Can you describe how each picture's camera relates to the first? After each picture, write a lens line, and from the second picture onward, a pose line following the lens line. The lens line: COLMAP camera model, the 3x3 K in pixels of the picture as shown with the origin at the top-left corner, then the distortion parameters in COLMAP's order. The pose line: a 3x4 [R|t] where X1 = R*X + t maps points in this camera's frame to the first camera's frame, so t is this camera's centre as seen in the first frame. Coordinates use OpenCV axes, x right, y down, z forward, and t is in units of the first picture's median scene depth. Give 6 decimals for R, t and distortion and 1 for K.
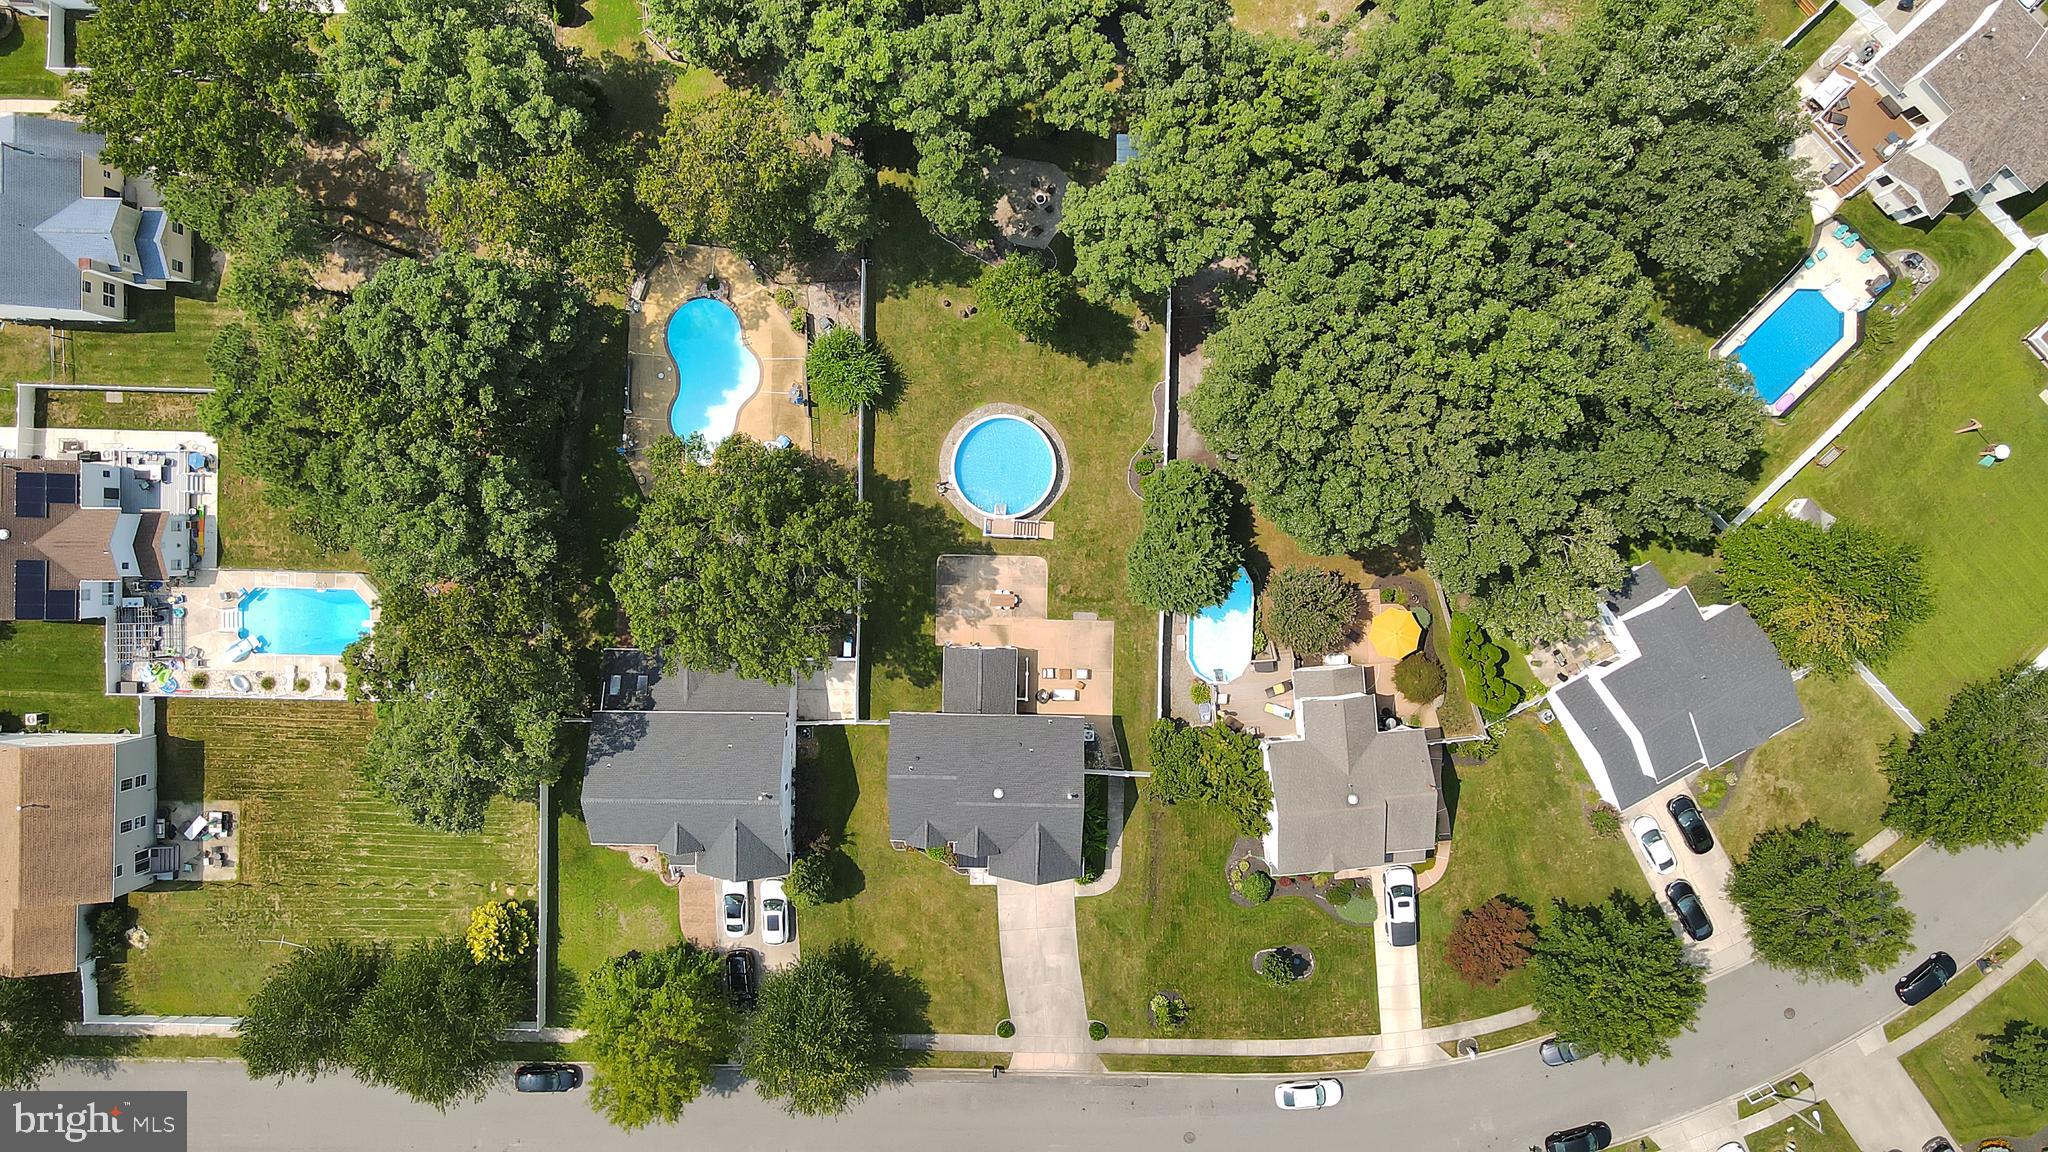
lens RADIAL K [[1506.0, 0, 1014.1], [0, 1506.0, 567.9], [0, 0, 1]] dist [0.015506, 0.003476]
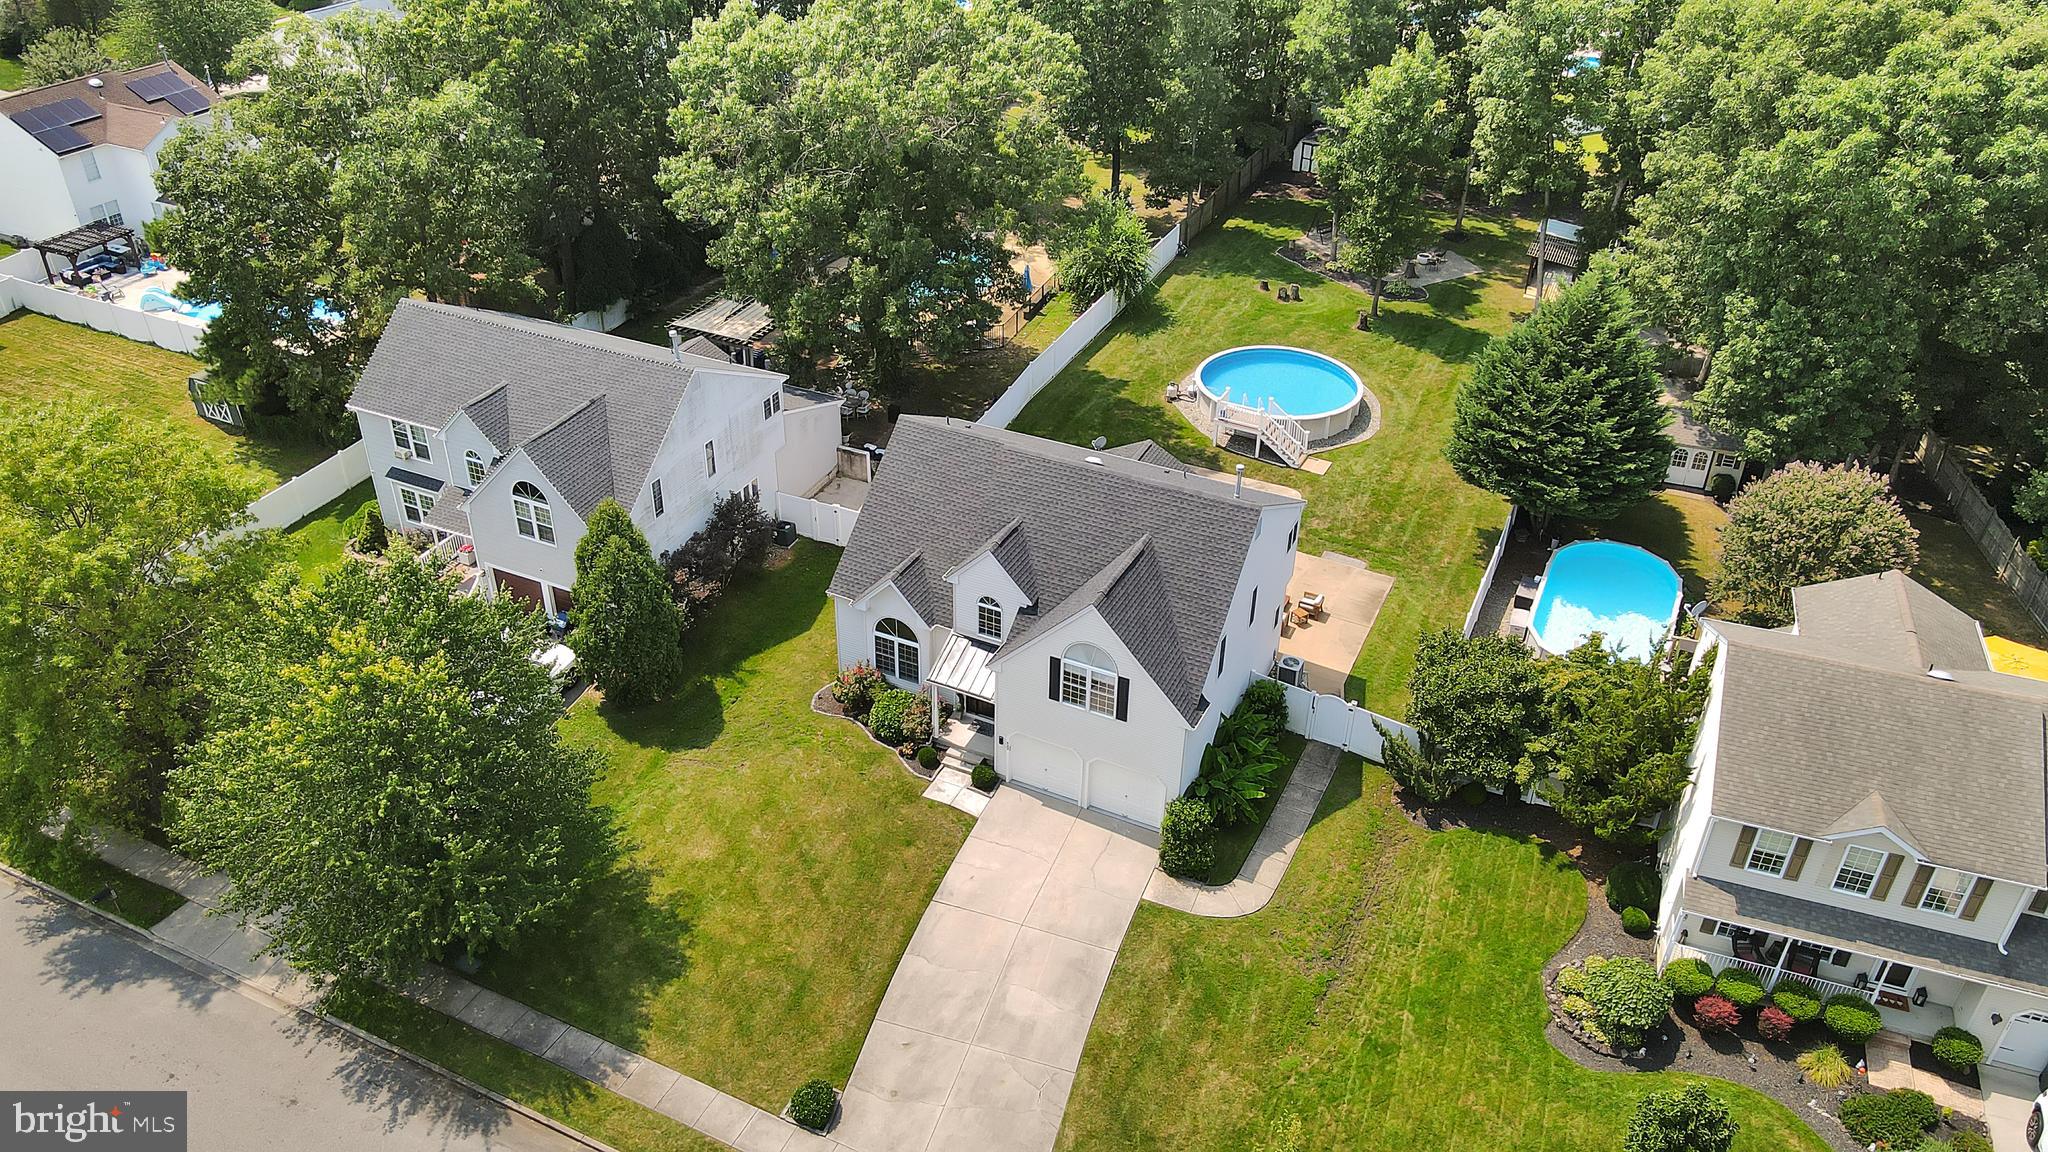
lens RADIAL K [[1506.0, 0, 1014.1], [0, 1506.0, 567.9], [0, 0, 1]] dist [0.015506, 0.003476]
pose [[0.909141, 0.237450, -0.342170, 0.124724], [-0.416084, 0.481619, -0.771308, 0.495895], [-0.018352, 0.843600, 0.536659, 0.714556]]
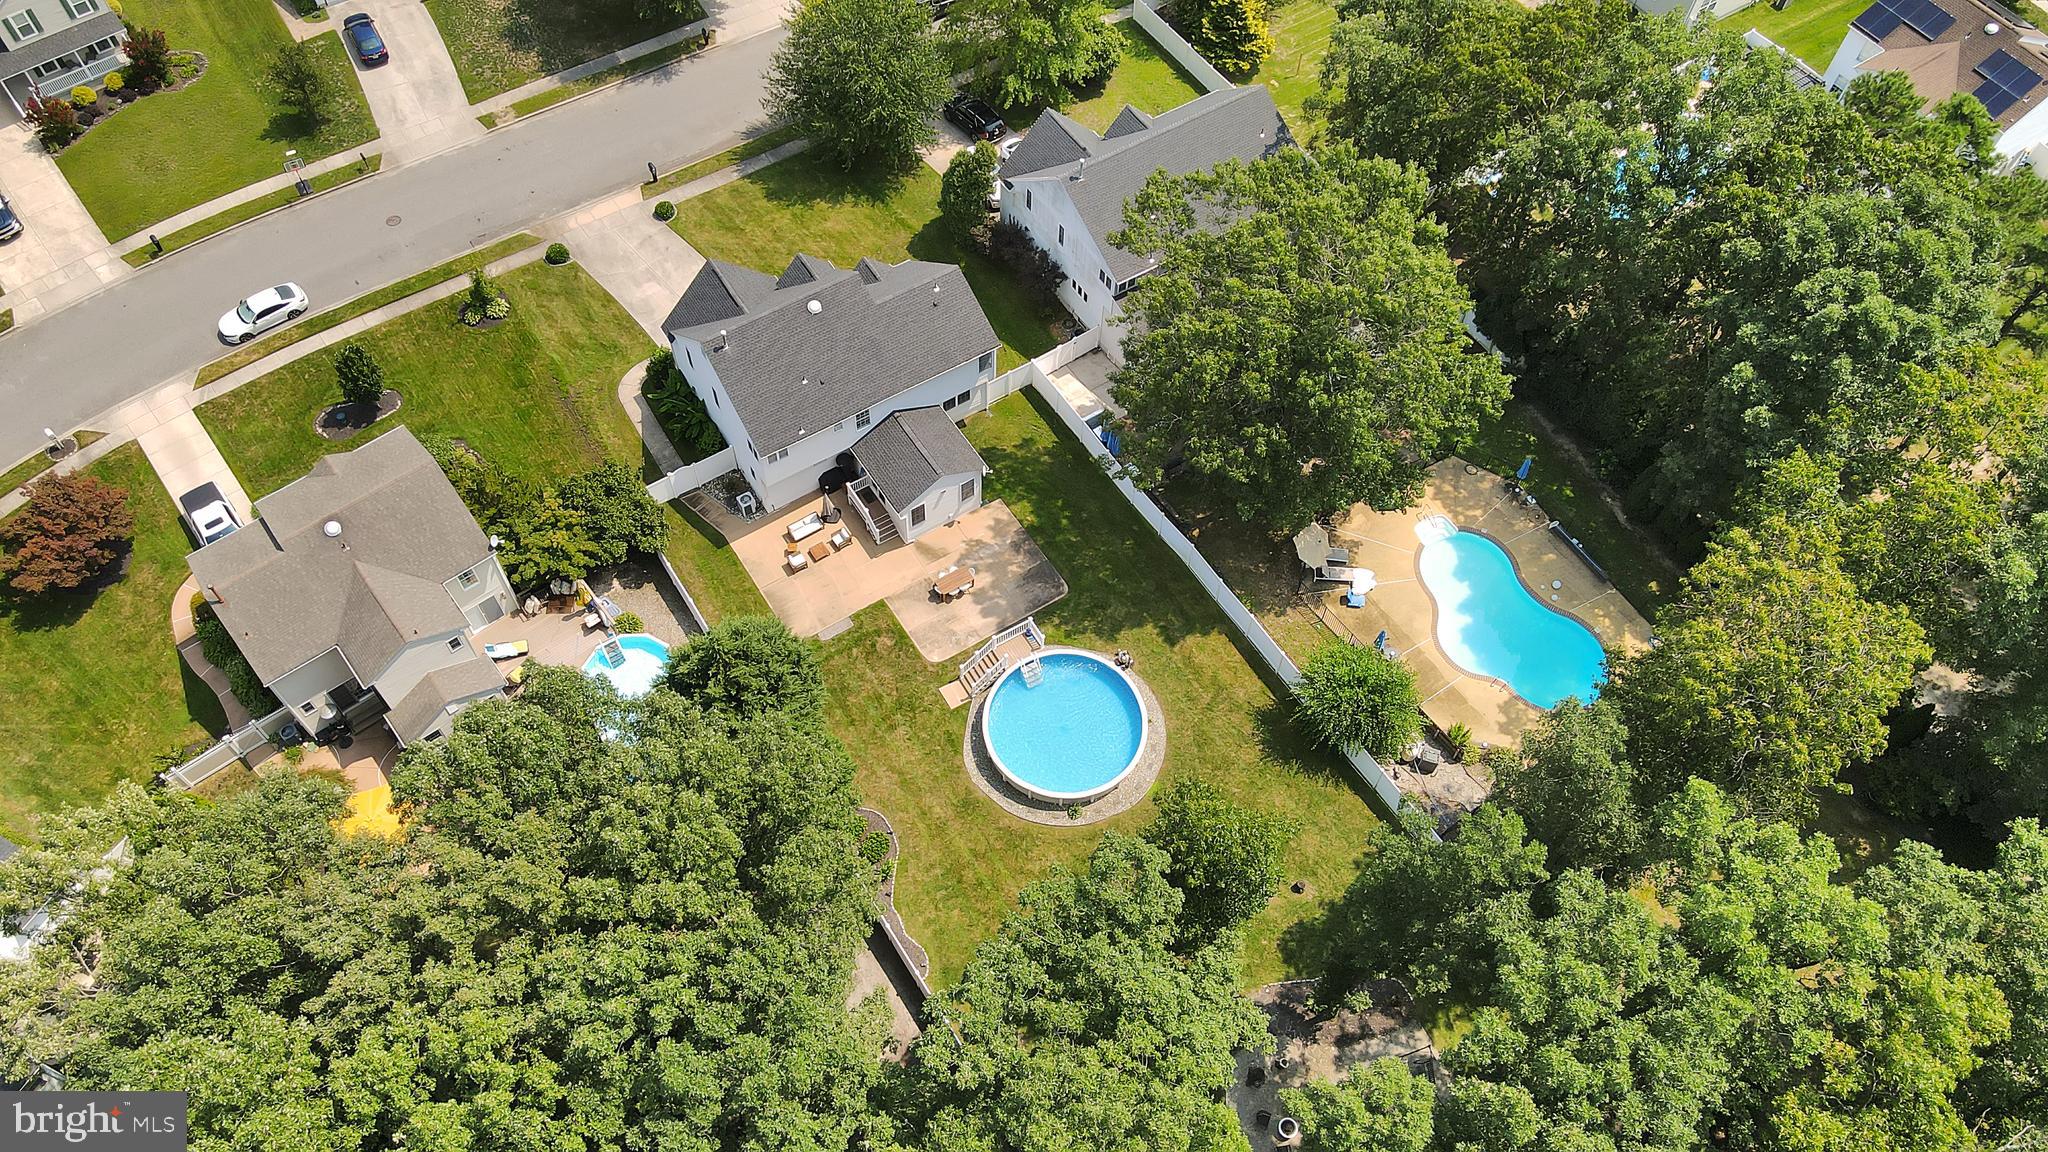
lens RADIAL K [[1544.3, 0, 997.2], [0, 1544.3, 535.0], [0, 0, 1]] dist [0.055489, 0.002060]
pose [[-0.837442, 0.455663, -0.301766, 0.174685], [-0.546476, -0.705645, 0.451032, -0.285267], [-0.007421, 0.542620, 0.839945, 0.400736]]
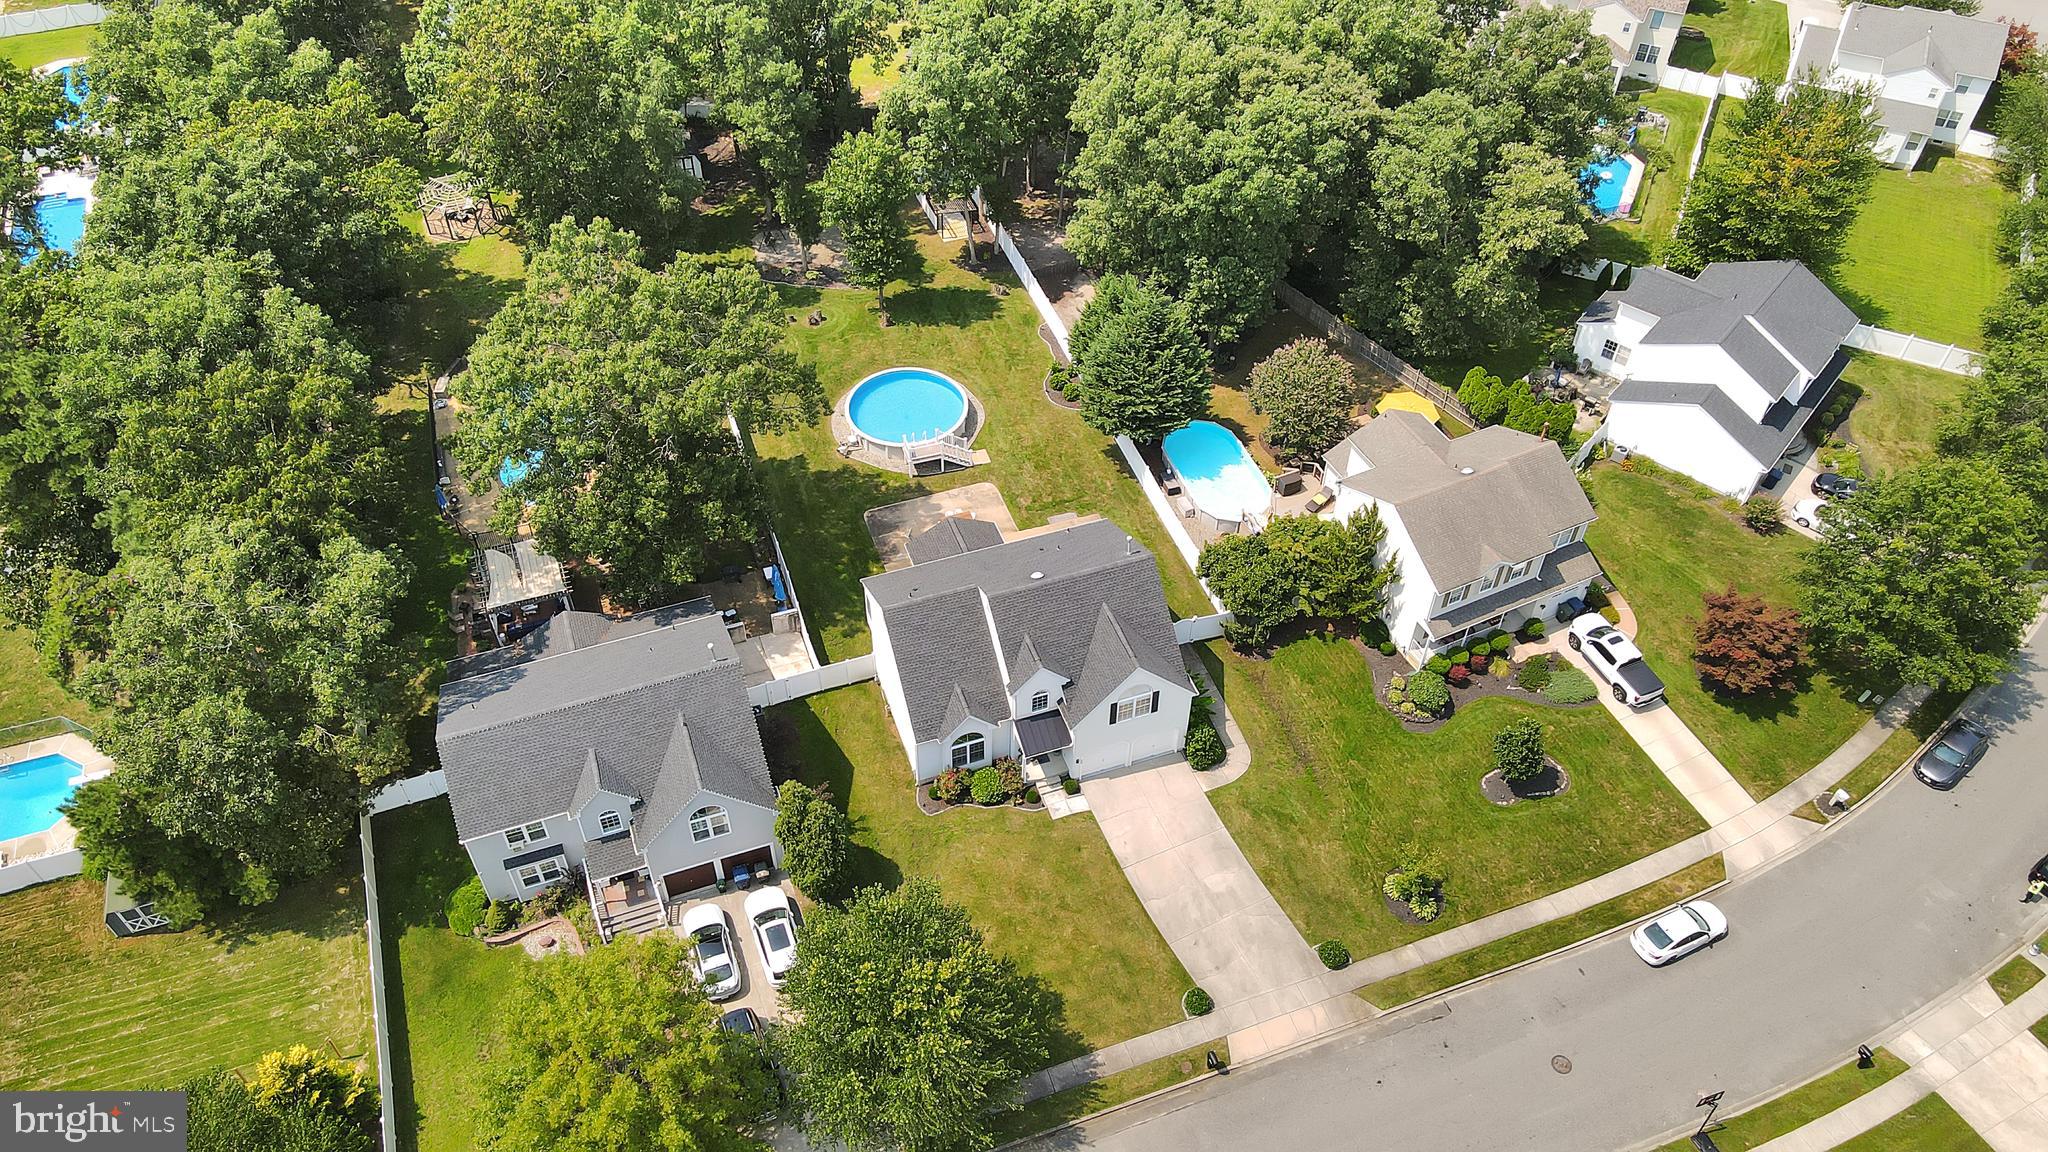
lens RADIAL K [[1506.0, 0, 1014.1], [0, 1506.0, 567.9], [0, 0, 1]] dist [0.015506, 0.003476]
pose [[0.934866, -0.250126, 0.251918, -0.184119], [0.354988, 0.664585, -0.657502, 0.564557], [-0.002963, 0.704105, 0.710090, 0.450688]]
